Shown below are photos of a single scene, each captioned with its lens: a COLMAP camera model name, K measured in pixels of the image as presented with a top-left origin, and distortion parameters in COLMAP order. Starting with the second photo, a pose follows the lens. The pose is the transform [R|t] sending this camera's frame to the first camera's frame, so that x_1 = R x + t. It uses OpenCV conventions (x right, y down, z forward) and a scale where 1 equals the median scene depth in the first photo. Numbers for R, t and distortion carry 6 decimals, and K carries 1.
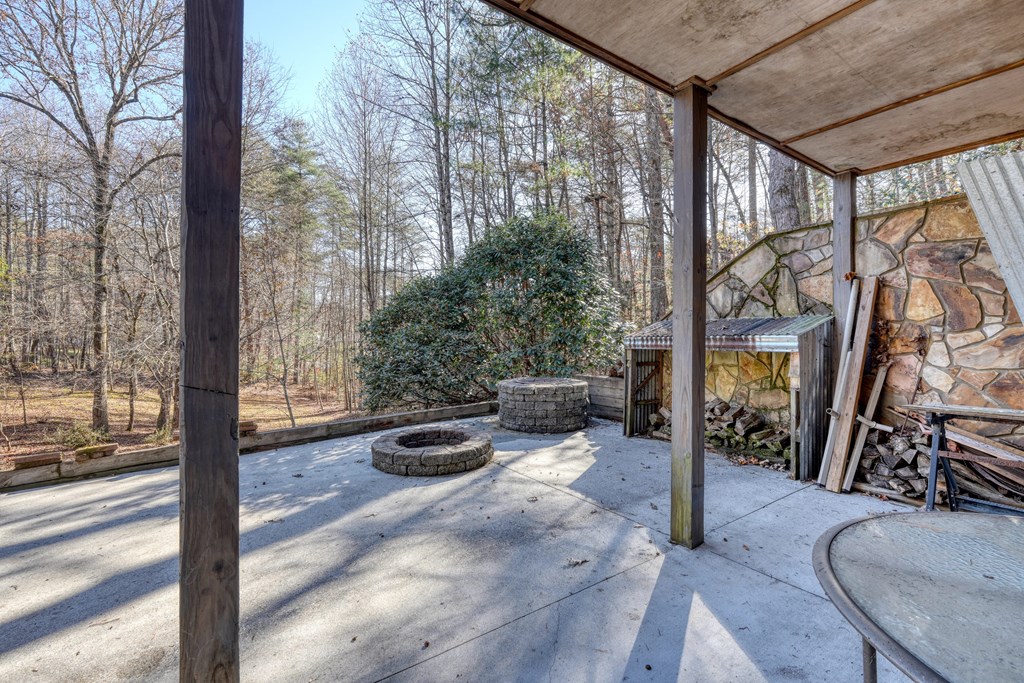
lens RADIAL K [[433.2, 0, 513.7], [0, 433.2, 339.3], [0, 0, 1]] dist [-0.007800, 0.005392]
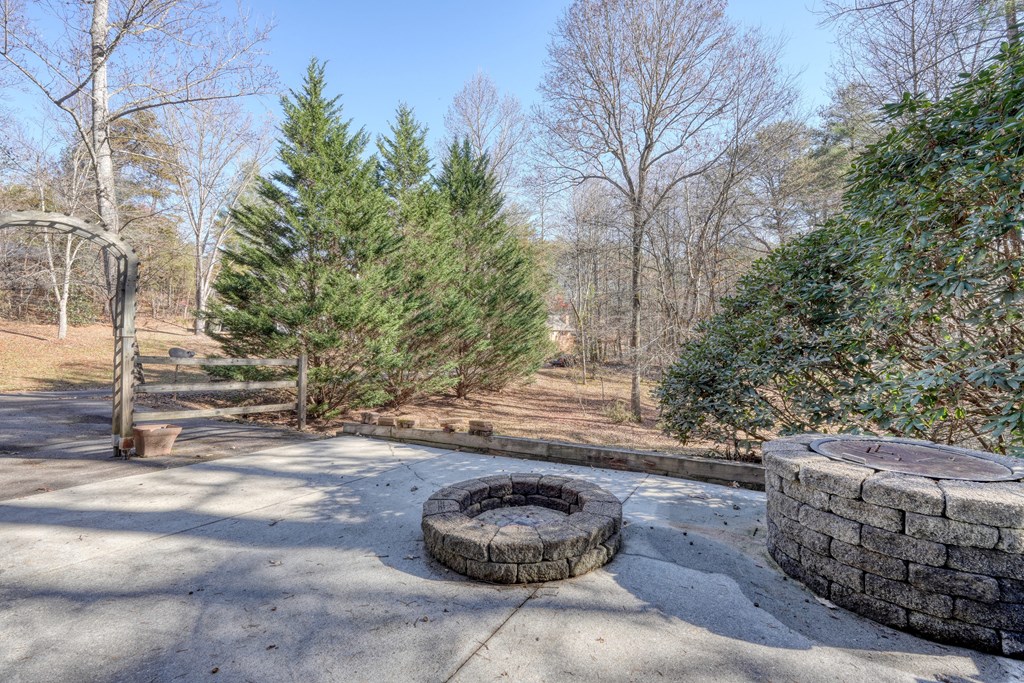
lens RADIAL K [[433.2, 0, 513.7], [0, 433.2, 339.3], [0, 0, 1]] dist [-0.007800, 0.005392]
pose [[0.376066, -0.002560, -0.926589, 0.473338], [-0.007001, 0.999960, -0.005604, 0.001504], [0.926566, 0.008595, 0.376033, 0.921657]]
